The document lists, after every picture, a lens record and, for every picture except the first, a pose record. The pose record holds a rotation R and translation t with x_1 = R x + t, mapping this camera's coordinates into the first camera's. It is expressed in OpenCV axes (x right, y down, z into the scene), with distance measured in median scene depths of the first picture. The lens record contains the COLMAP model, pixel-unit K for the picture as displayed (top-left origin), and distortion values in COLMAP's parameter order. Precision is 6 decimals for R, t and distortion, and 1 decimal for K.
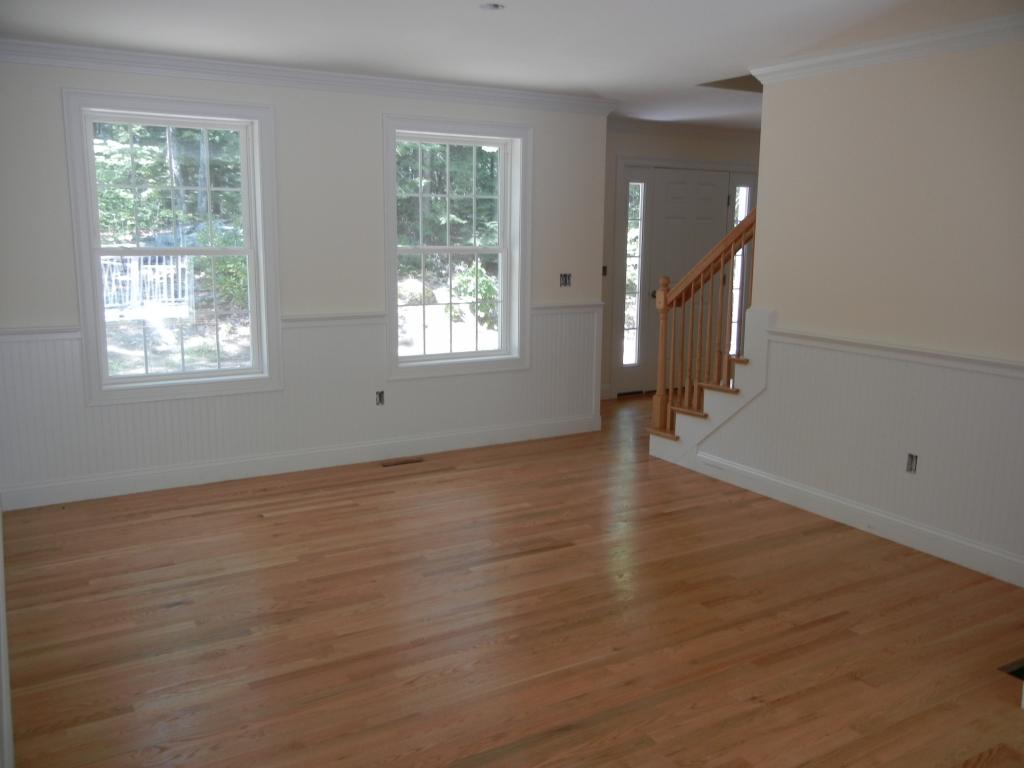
lens RADIAL K [[873.4, 0, 514.0], [0, 873.4, 379.6], [0, 0, 1]] dist [-0.008770, 0.019387]
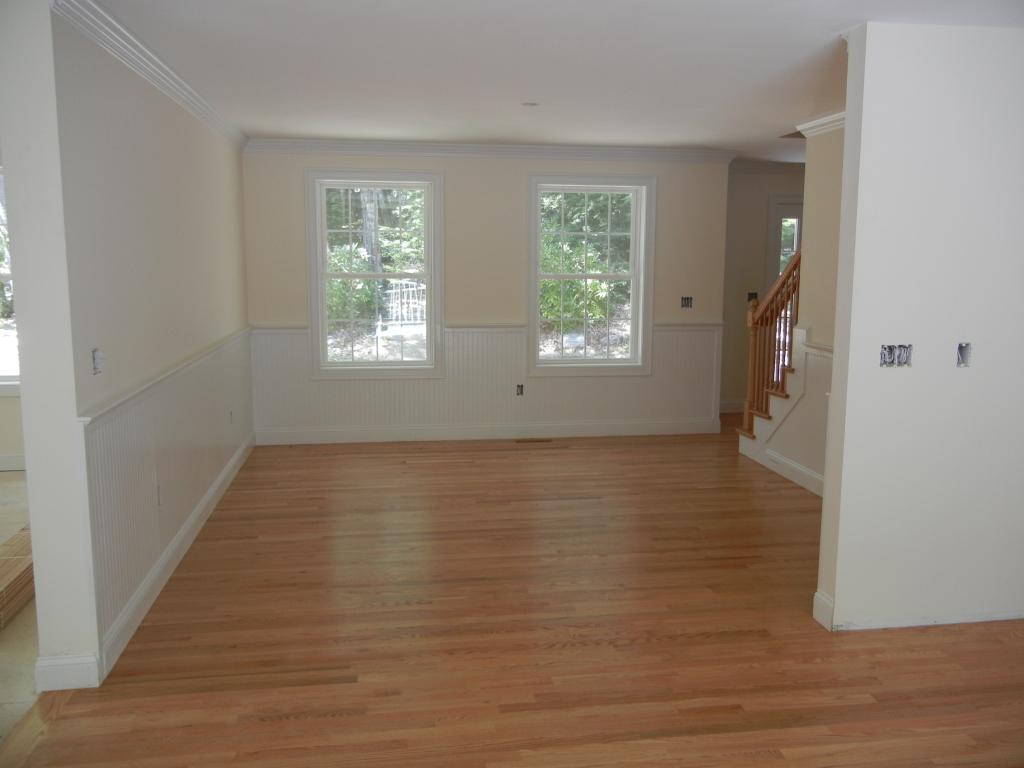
lens RADIAL K [[873.4, 0, 514.0], [0, 873.4, 379.6], [0, 0, 1]] dist [-0.008770, 0.019387]
pose [[0.927618, 0.046613, -0.370611, 0.316345], [-0.060472, 0.997835, -0.025856, 0.039624], [0.368603, 0.046396, 0.928428, -0.202632]]
